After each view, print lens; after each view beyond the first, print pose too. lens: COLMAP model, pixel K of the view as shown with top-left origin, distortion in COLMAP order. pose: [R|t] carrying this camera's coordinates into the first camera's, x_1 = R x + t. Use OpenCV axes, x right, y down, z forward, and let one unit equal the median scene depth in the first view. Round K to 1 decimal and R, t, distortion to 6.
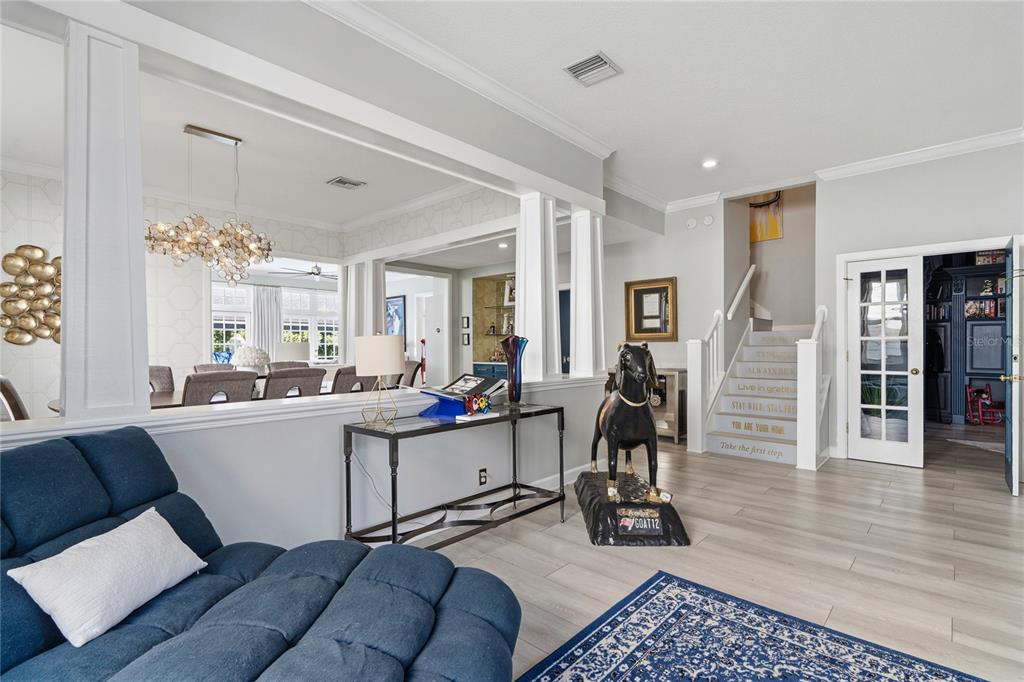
lens RADIAL K [[481.4, 0, 512.6], [0, 481.4, 345.7], [0, 0, 1]] dist [-0.010760, 0.001542]
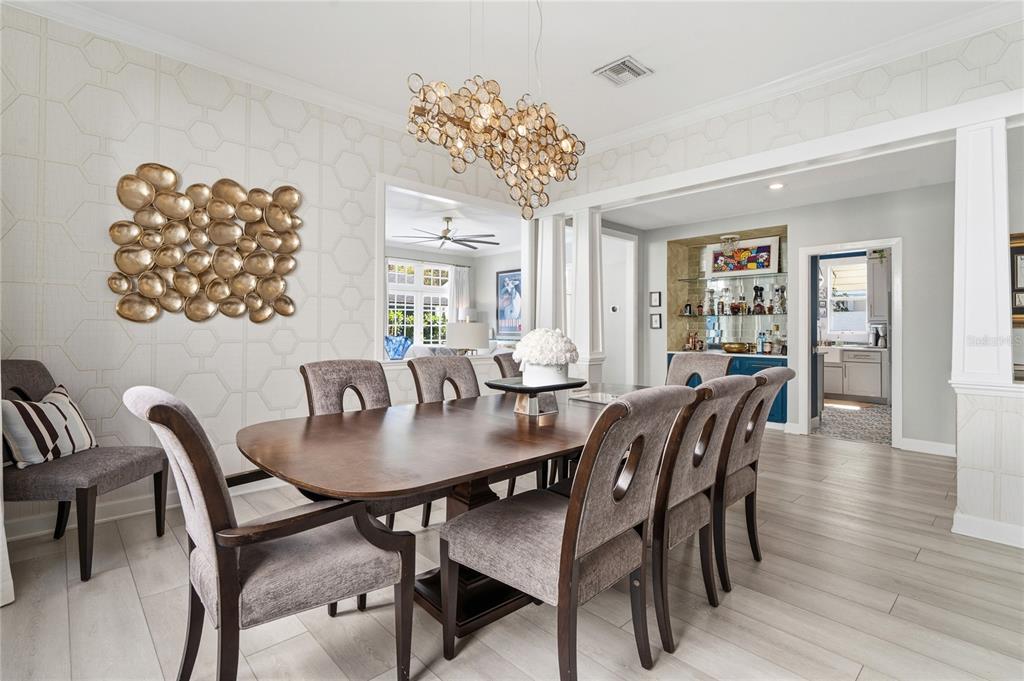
lens RADIAL K [[481.4, 0, 507.4], [0, 481.4, 320.4], [0, 0, 1]] dist [-0.010760, 0.001542]
pose [[0.997613, 0.009242, -0.068433, -0.501490], [-0.010420, 0.999803, -0.016877, 0.001227], [0.068264, 0.017550, 0.997513, 0.401990]]
